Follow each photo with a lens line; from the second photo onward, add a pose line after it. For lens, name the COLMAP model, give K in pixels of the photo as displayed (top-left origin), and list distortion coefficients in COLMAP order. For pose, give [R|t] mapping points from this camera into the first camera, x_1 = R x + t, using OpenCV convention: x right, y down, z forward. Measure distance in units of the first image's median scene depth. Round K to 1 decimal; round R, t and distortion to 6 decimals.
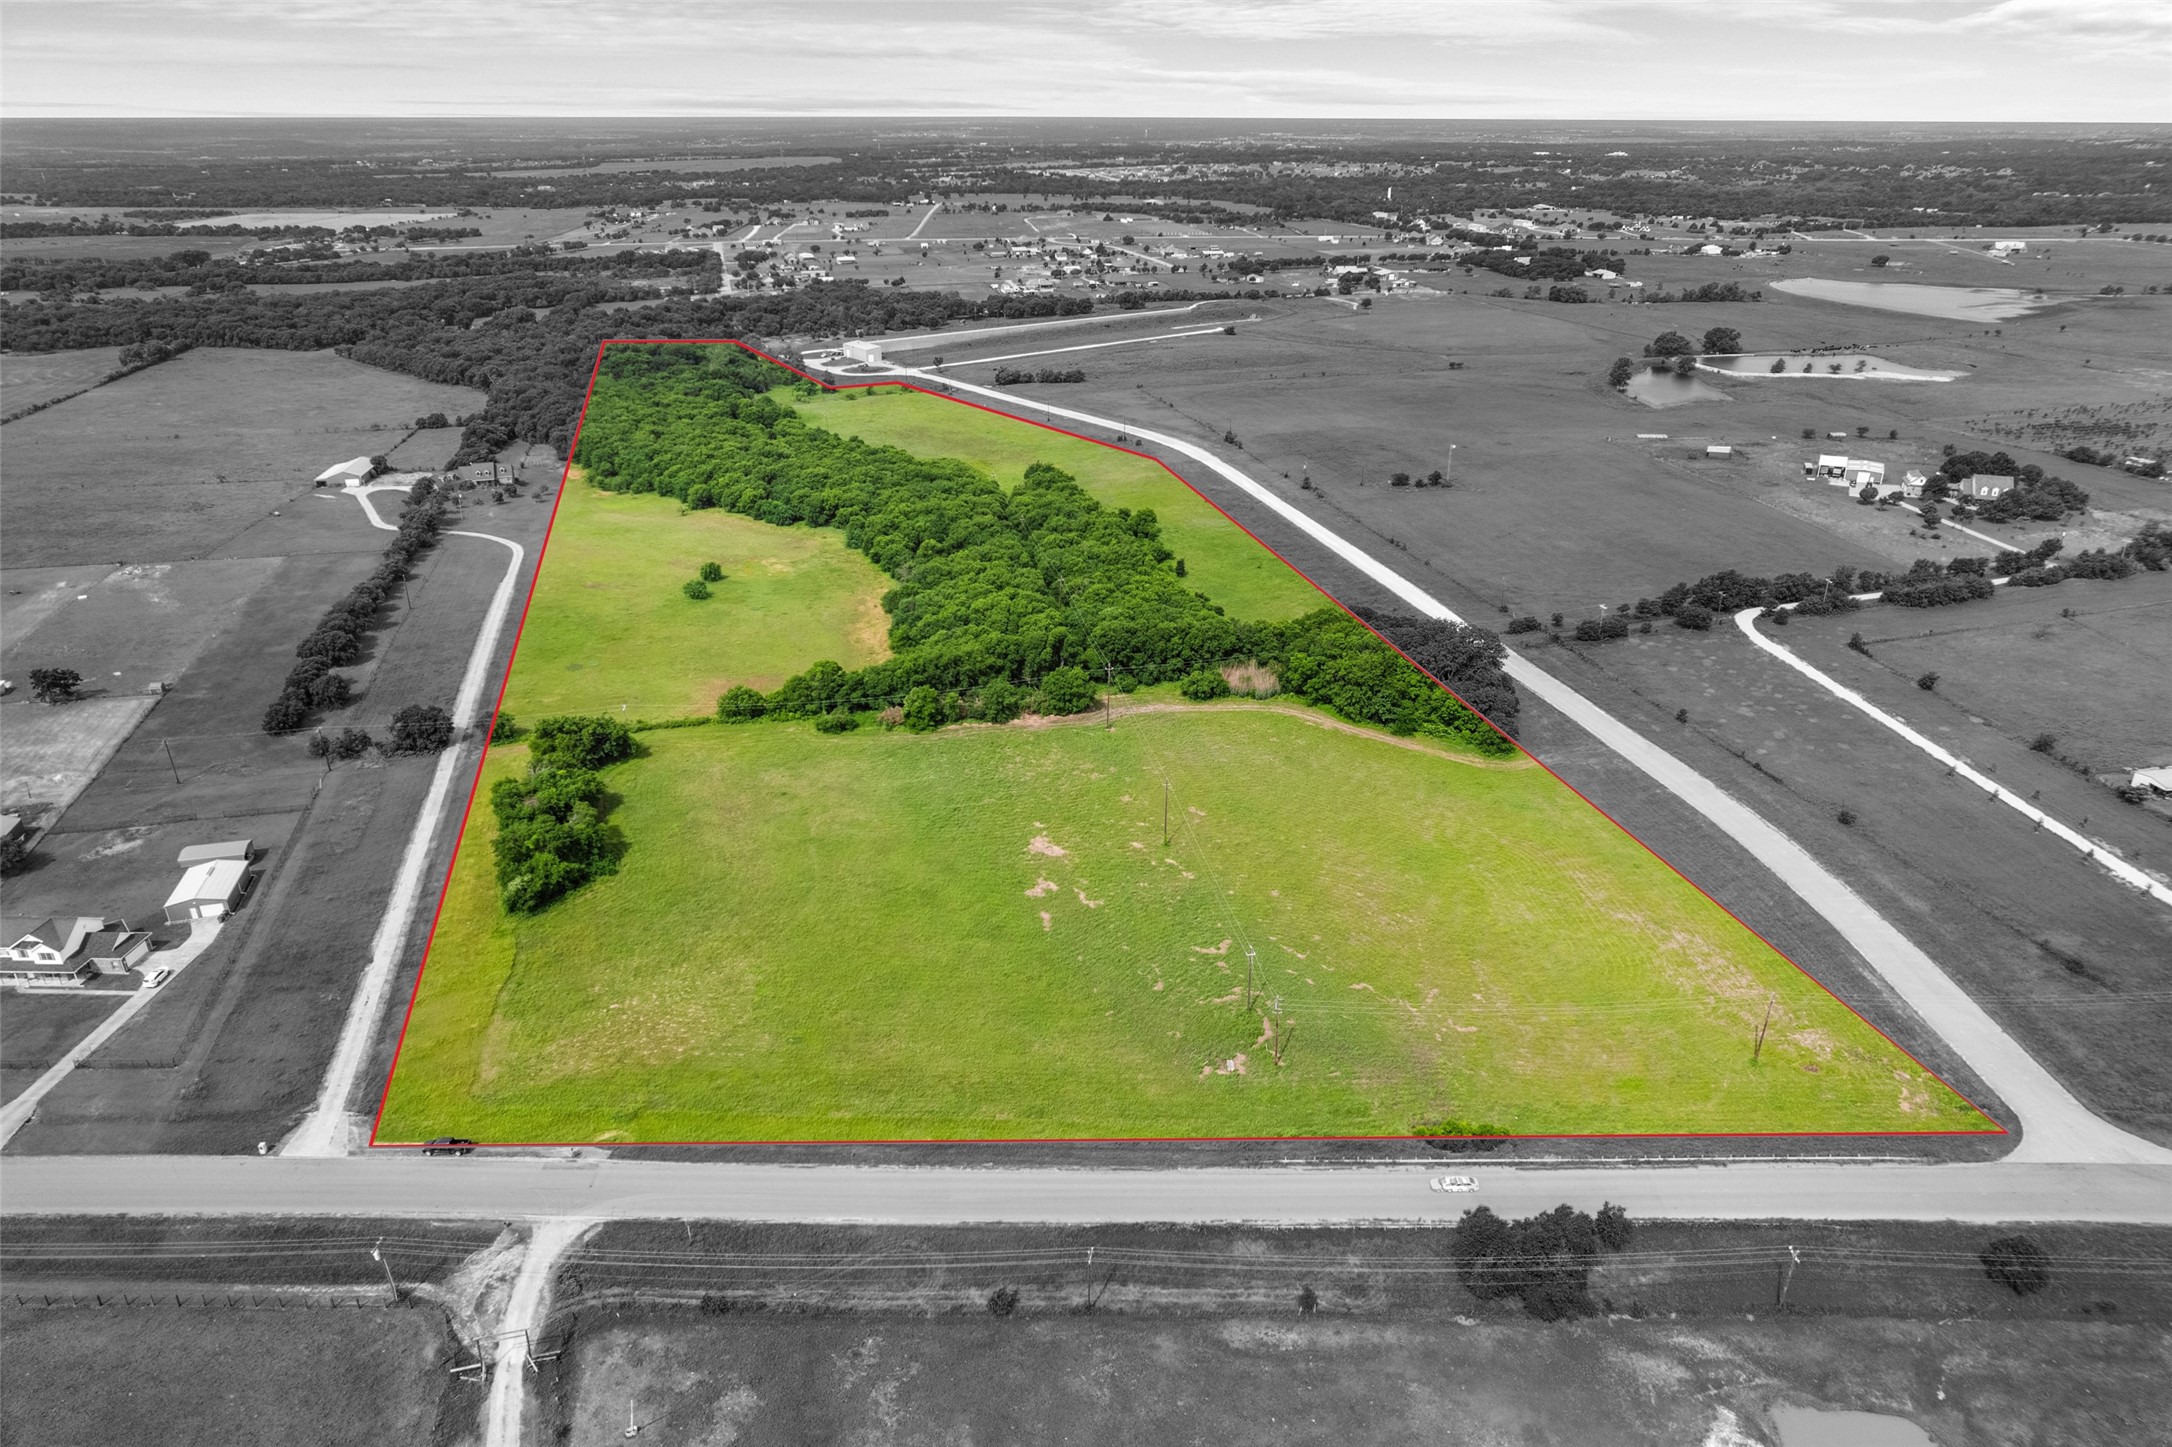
lens RADIAL K [[1389.4, 0, 1088.1], [0, 1389.4, 730.4], [0, 0, 1]] dist [-0.076945, 0.068217]
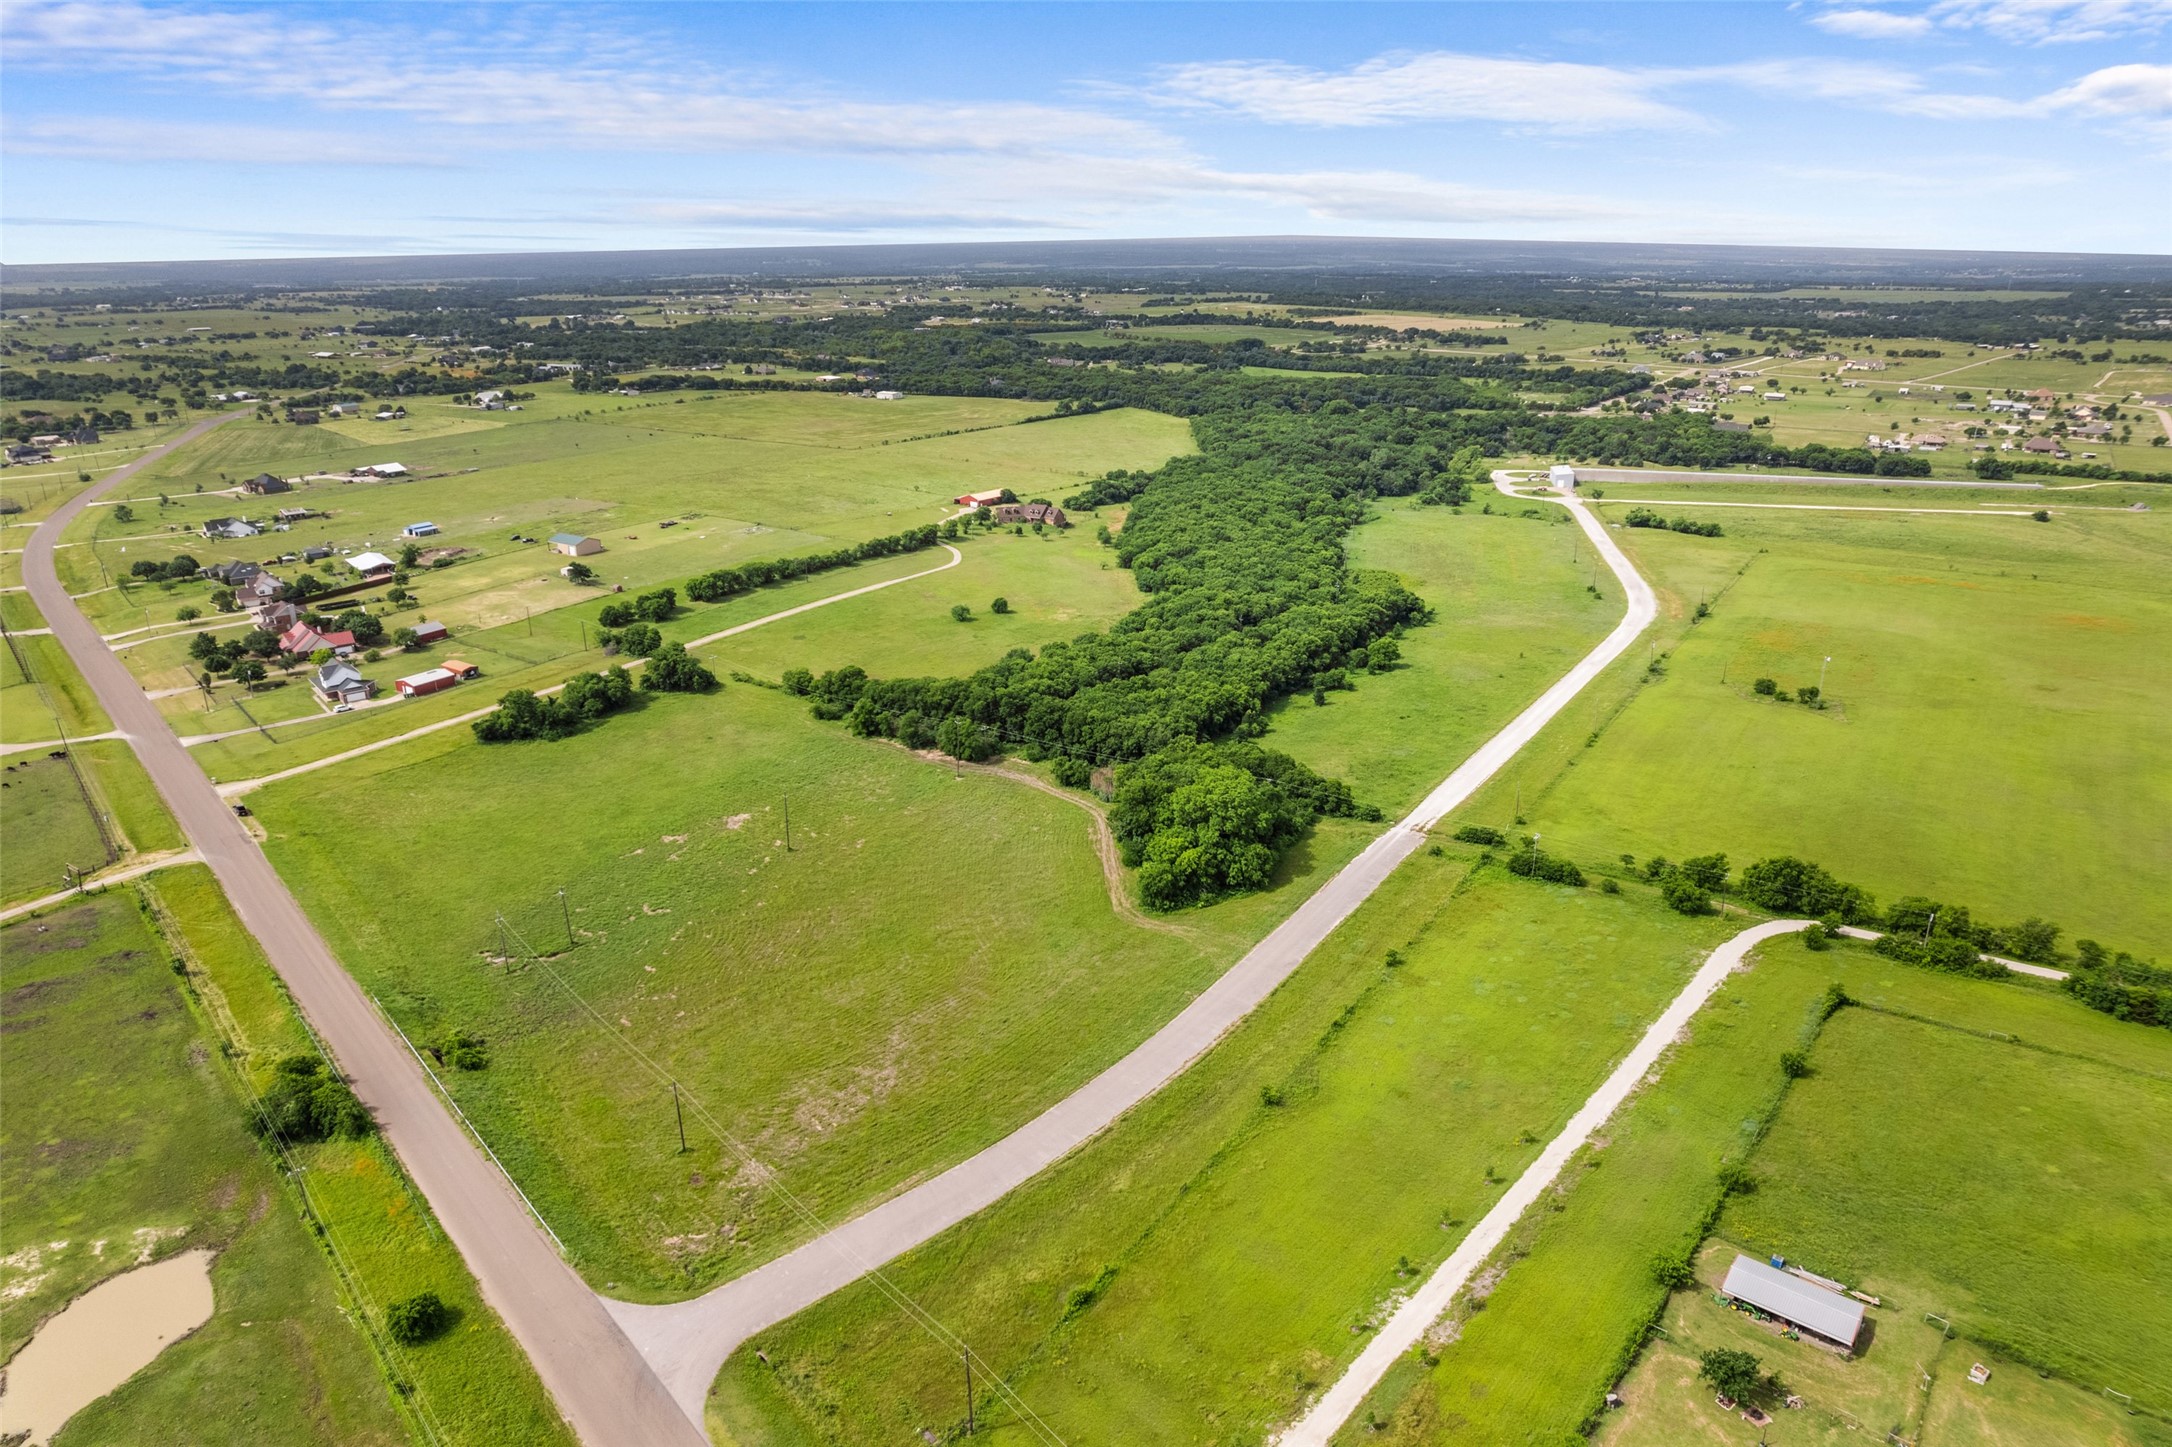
lens RADIAL K [[1393.6, 0, 1090.6], [0, 1393.6, 714.8], [0, 0, 1]] dist [-0.075995, 0.066355]
pose [[0.669384, 0.243672, -0.701818, 0.531987], [-0.305614, 0.951364, 0.038824, -0.077646], [0.677145, 0.188497, 0.711297, 0.169790]]
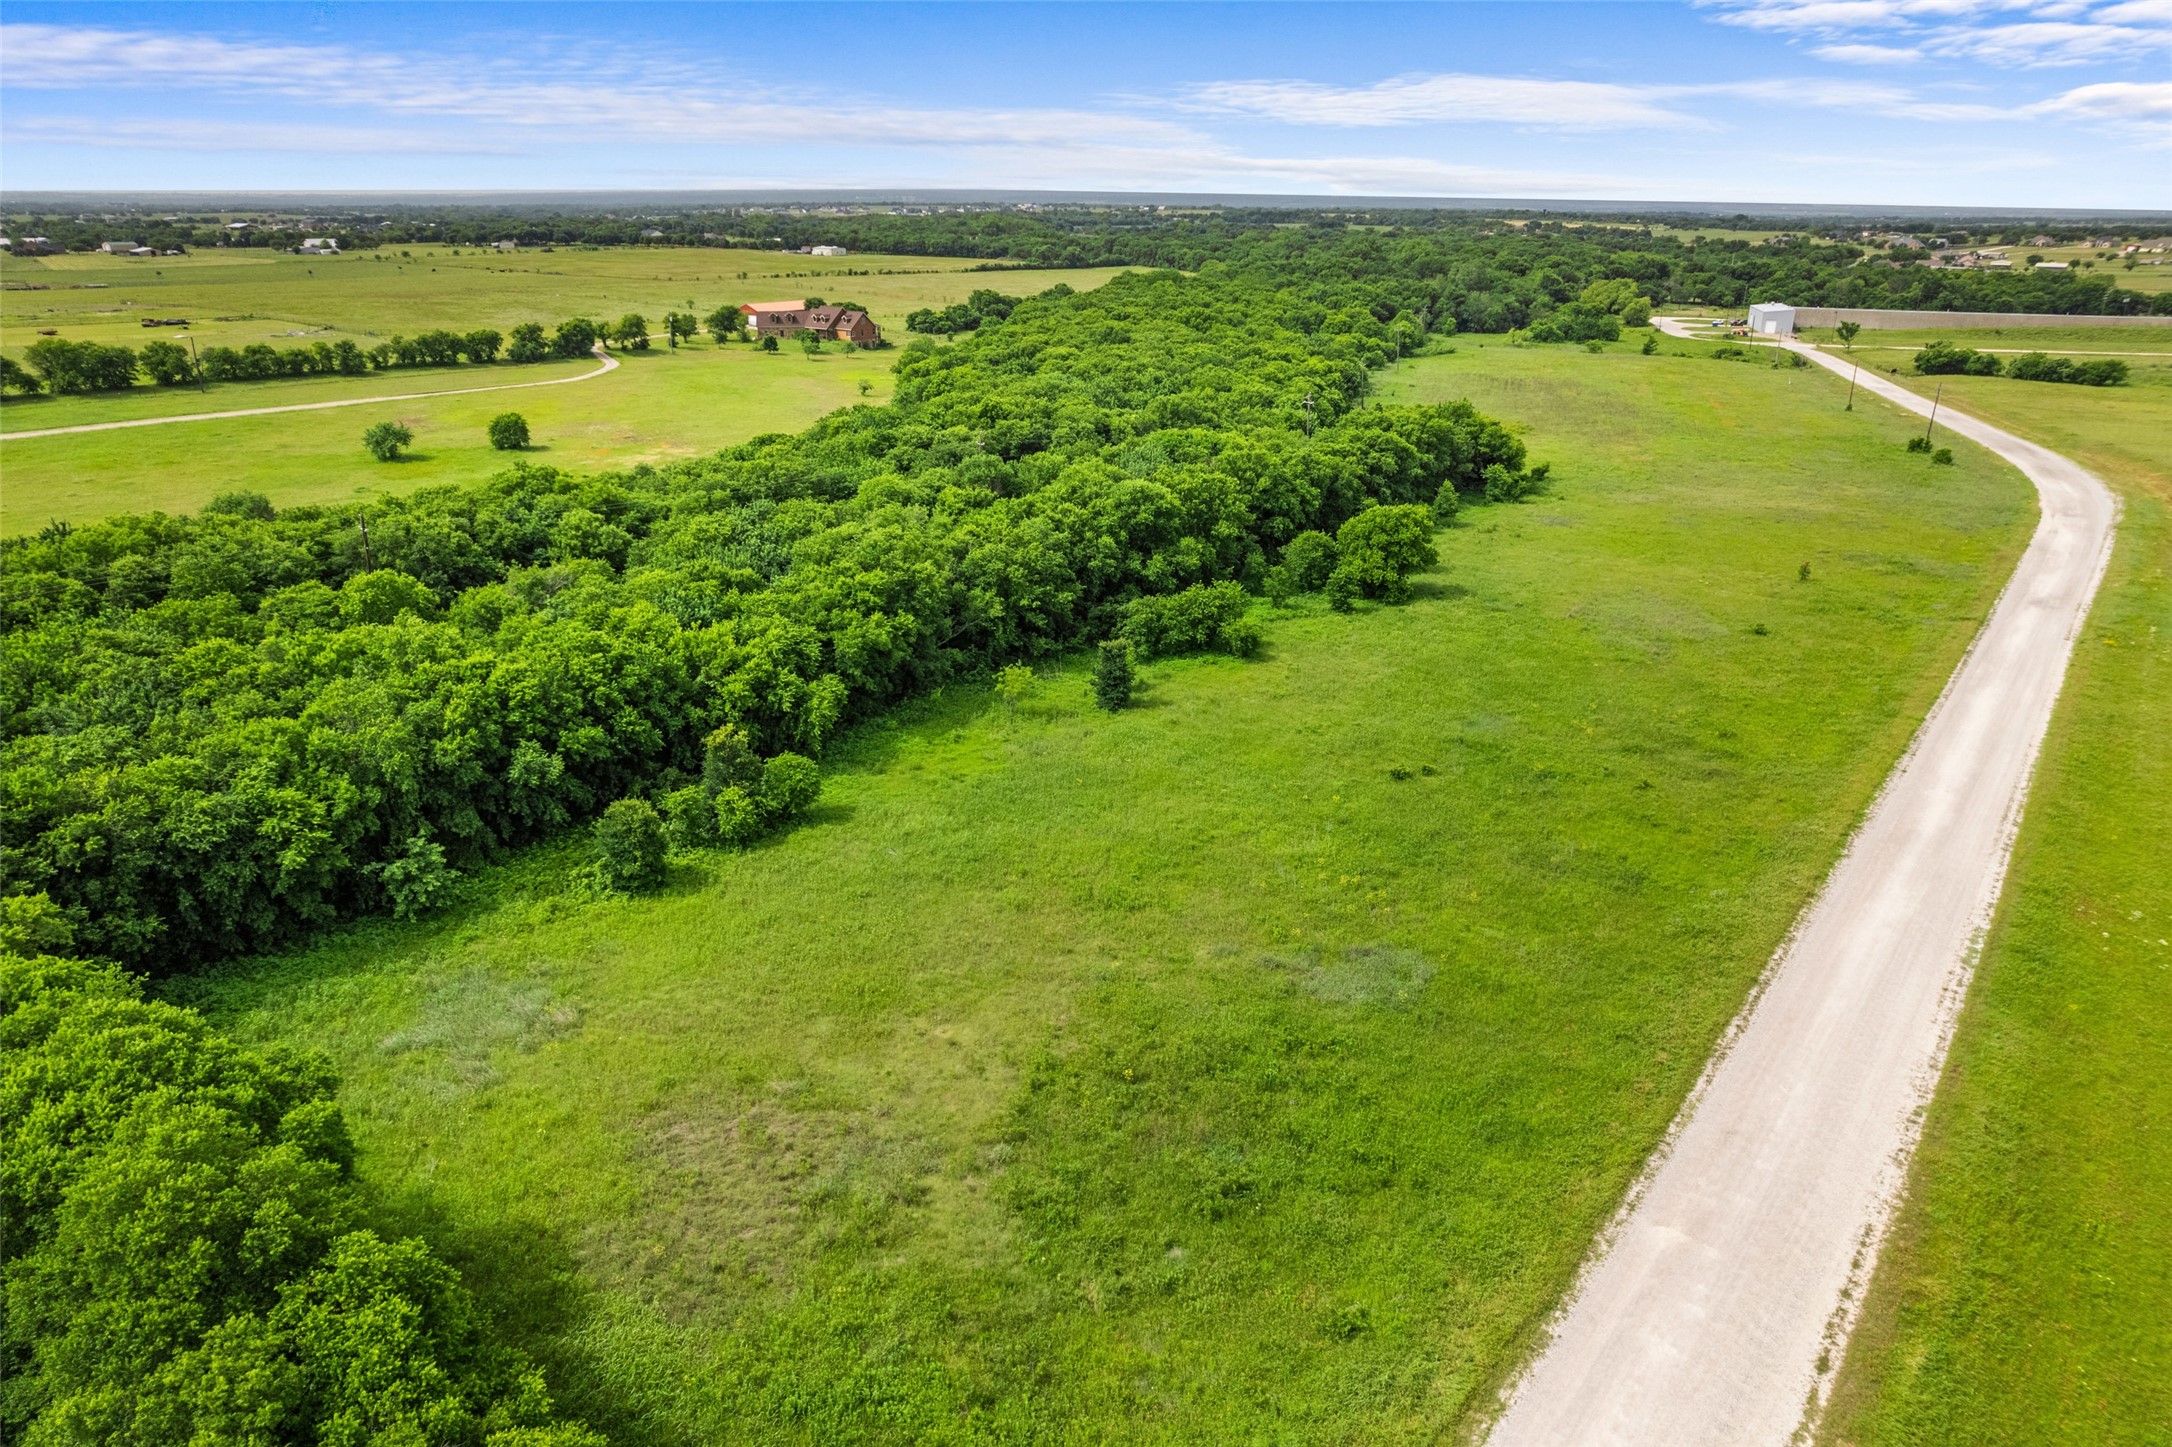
lens RADIAL K [[1370.8, 0, 1086.0], [0, 1370.8, 723.5], [0, 0, 1]] dist [-0.062183, 0.064576]
pose [[0.603391, 0.296025, -0.740465, 0.216259], [-0.336208, 0.936421, 0.100395, -0.110563], [0.723106, 0.188373, 0.664554, 0.681043]]
